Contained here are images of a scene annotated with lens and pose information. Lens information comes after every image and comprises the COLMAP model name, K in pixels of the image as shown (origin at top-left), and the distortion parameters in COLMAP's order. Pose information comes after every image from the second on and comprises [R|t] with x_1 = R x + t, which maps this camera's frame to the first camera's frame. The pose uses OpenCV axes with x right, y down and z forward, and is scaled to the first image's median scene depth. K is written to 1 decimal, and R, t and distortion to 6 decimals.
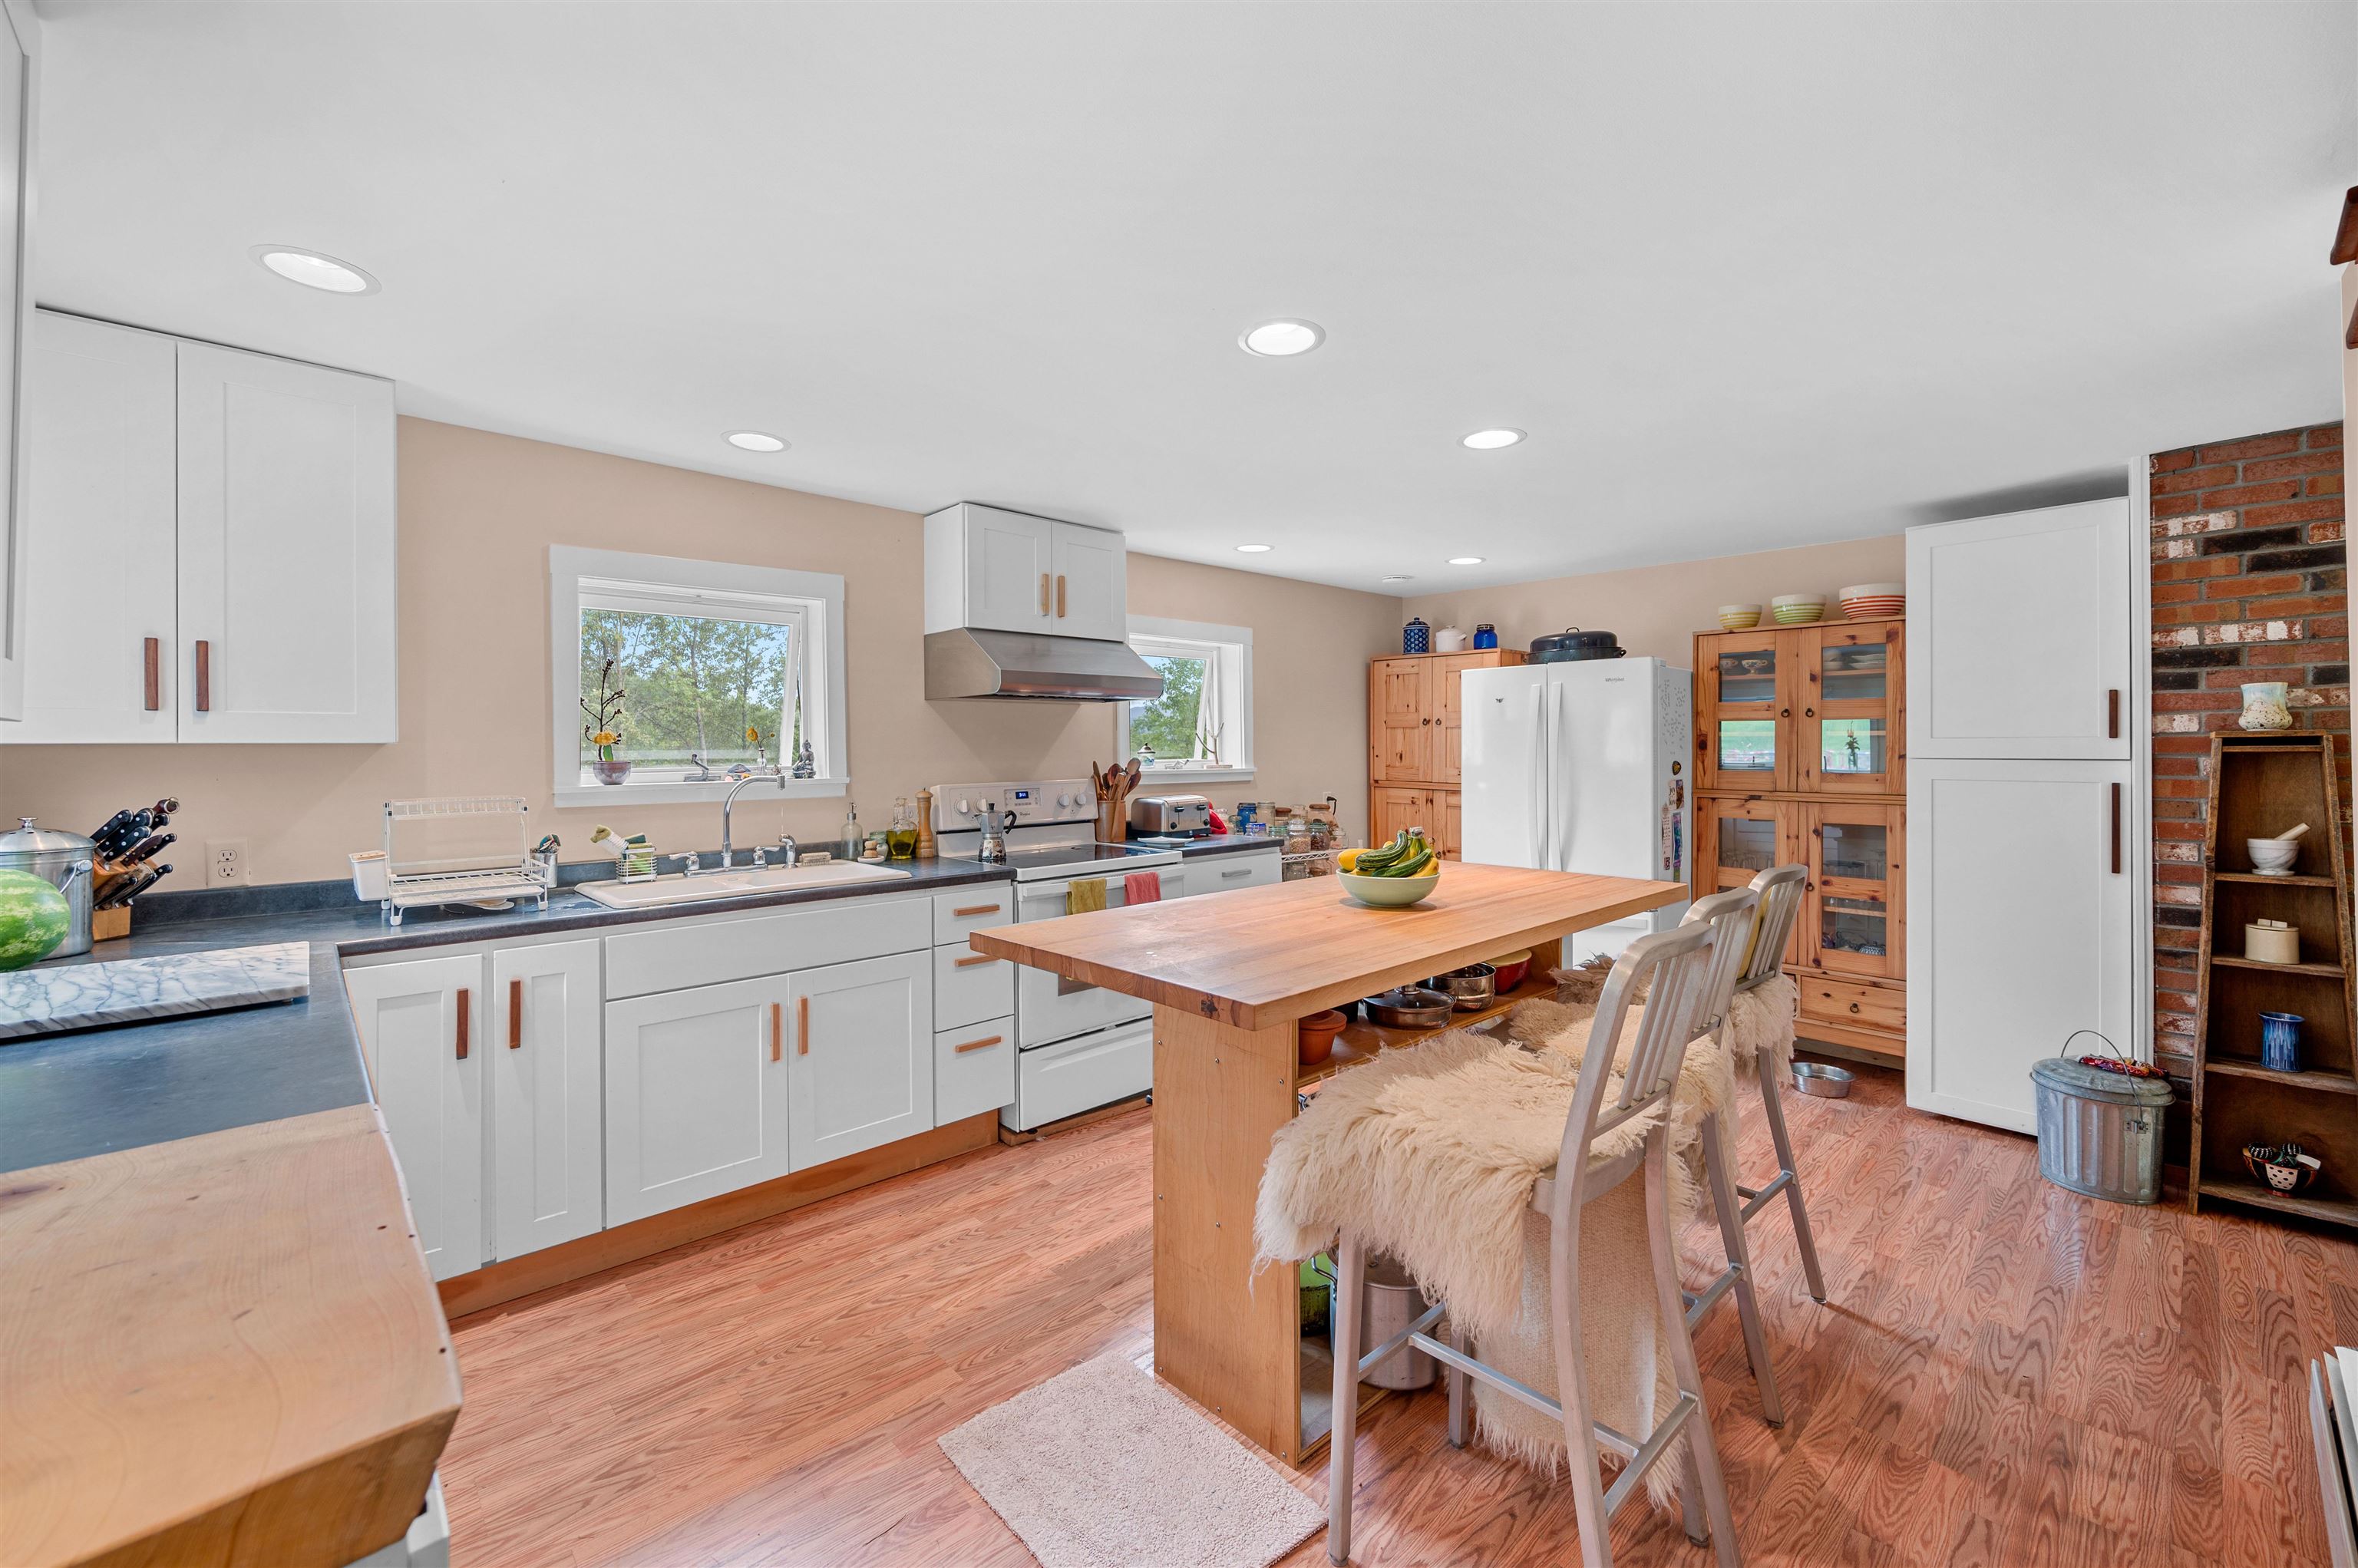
lens RADIAL K [[952.1, 0, 1183.9], [0, 952.1, 756.5], [0, 0, 1]] dist [0.000006, 0.000010]
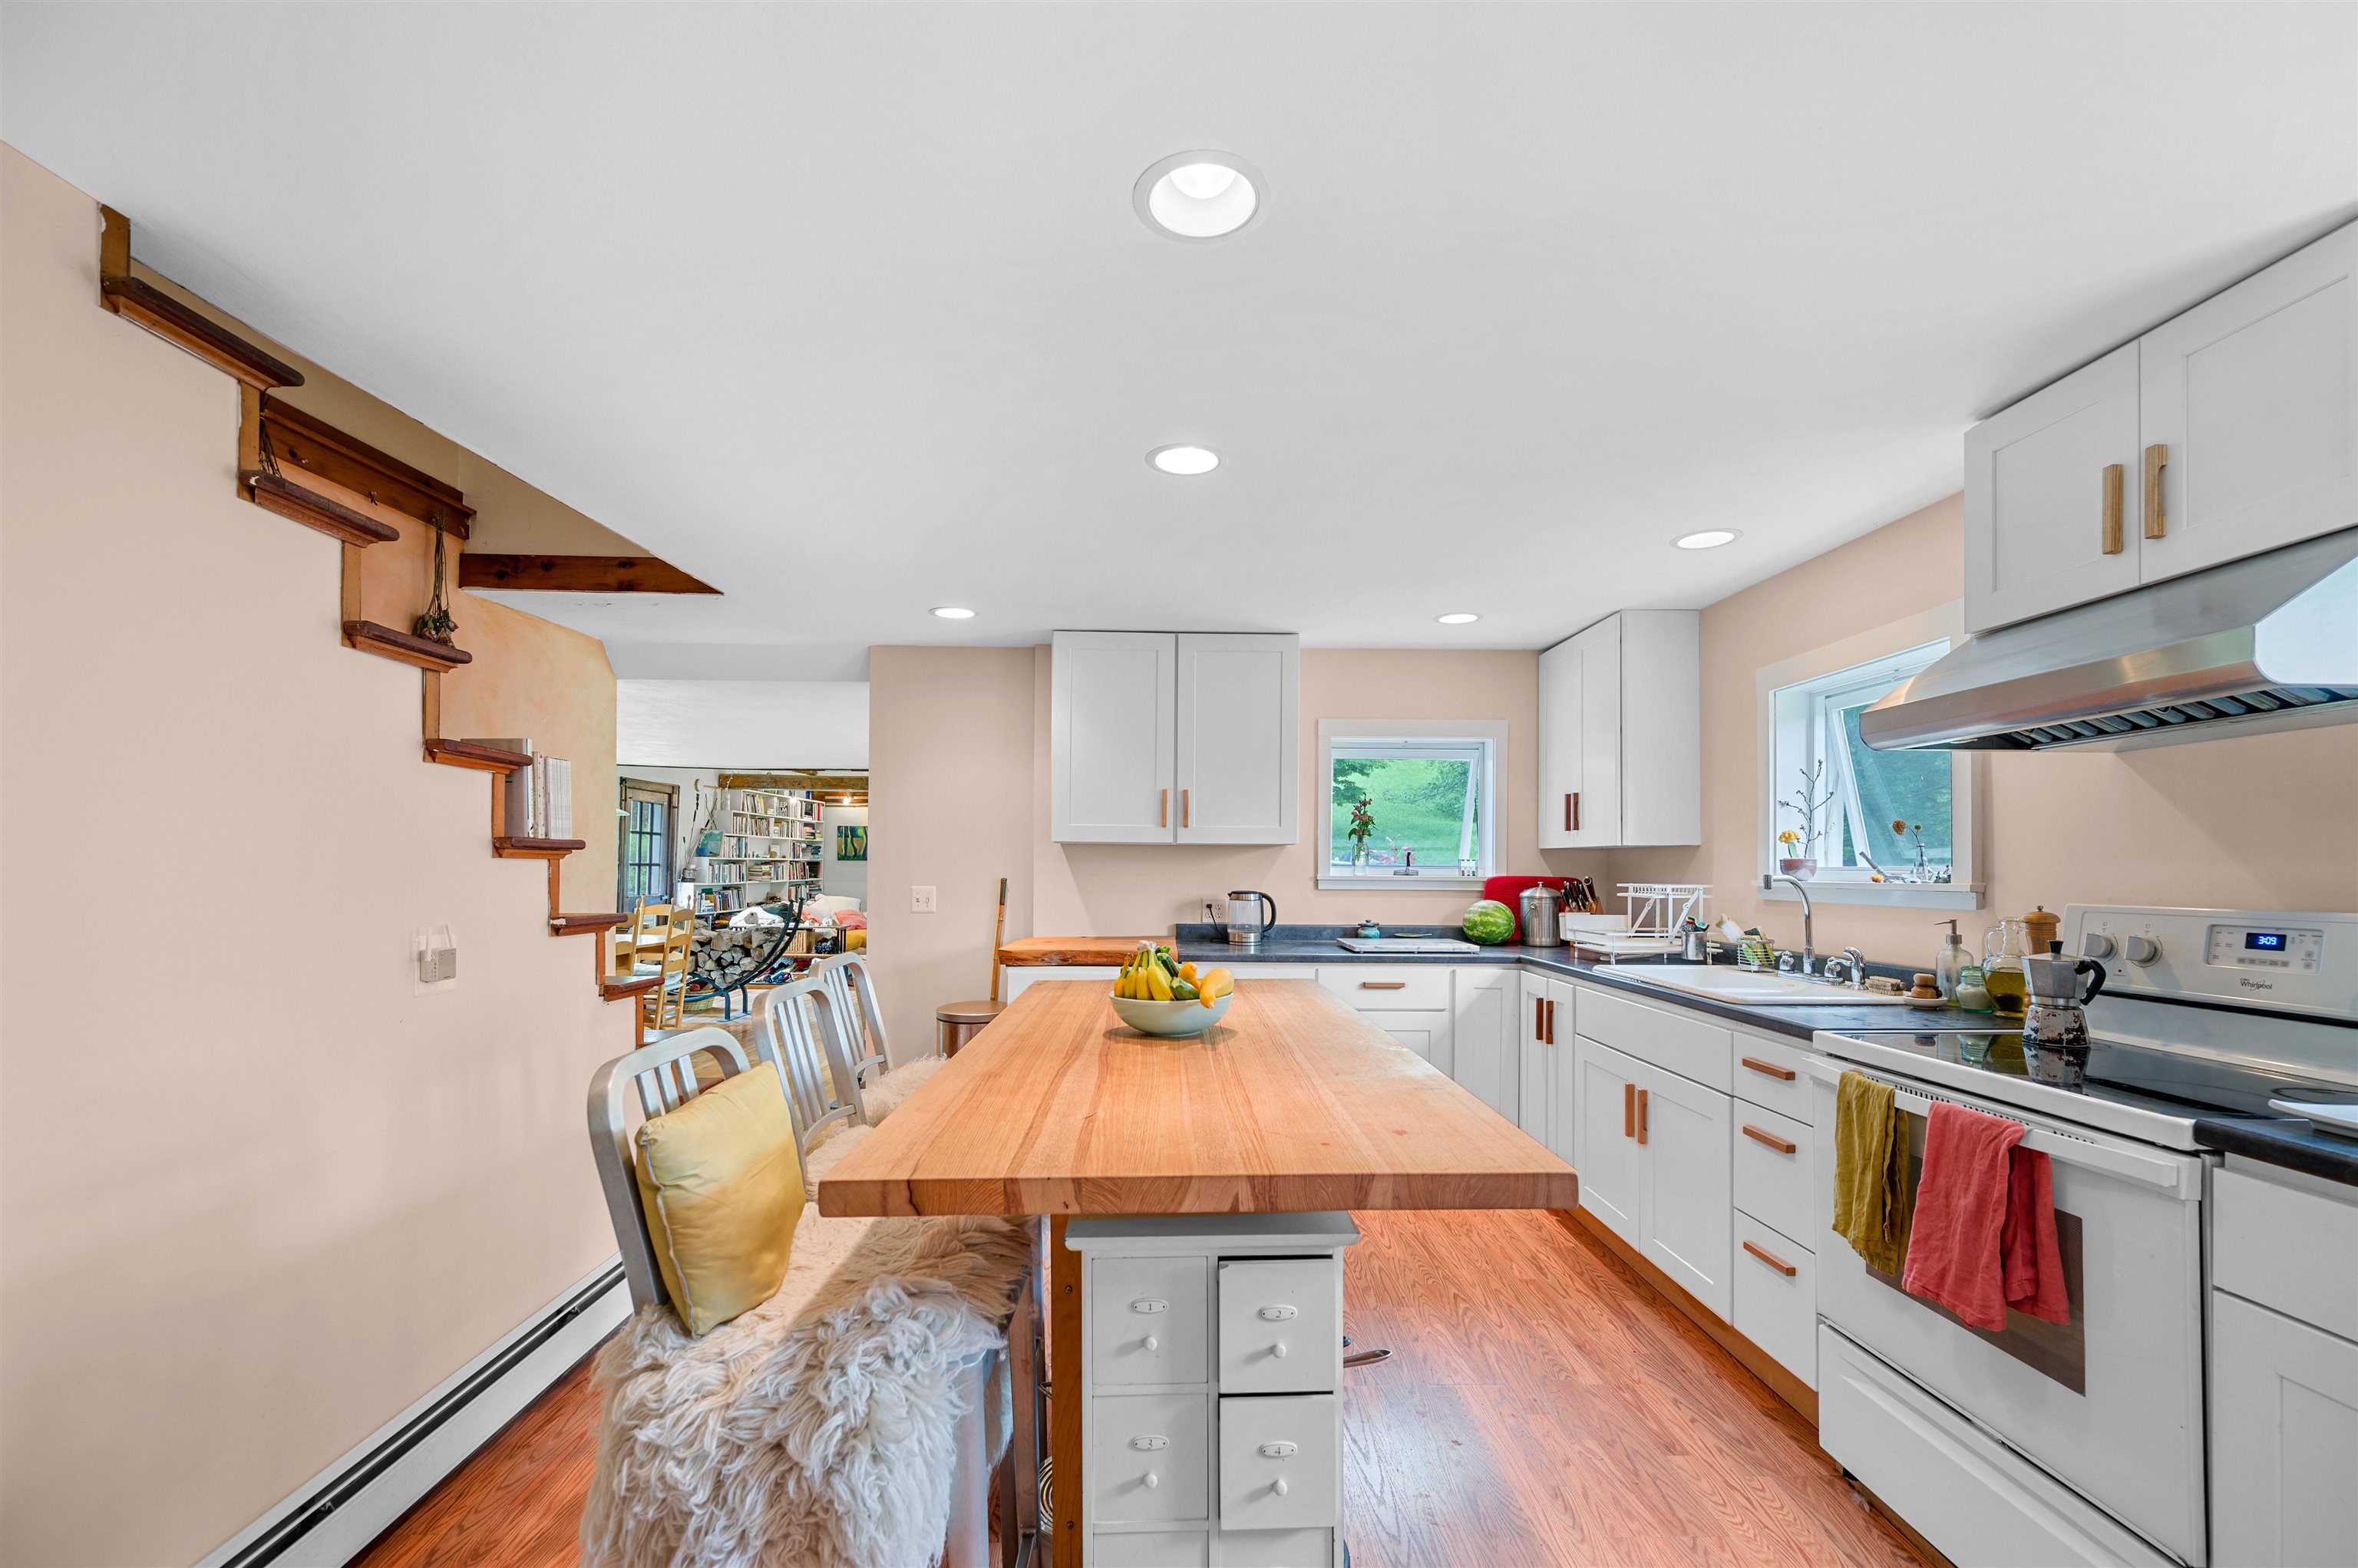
lens RADIAL K [[923.5, 0, 1184.8], [0, 923.5, 845.5], [0, 0, 1]] dist [-0.000002, -0.000001]
pose [[-0.655426, -0.009201, -0.755204, 0.600314], [-0.002008, 0.999943, -0.010440, 0.002321], [0.755257, -0.005326, -0.655407, 1.134170]]
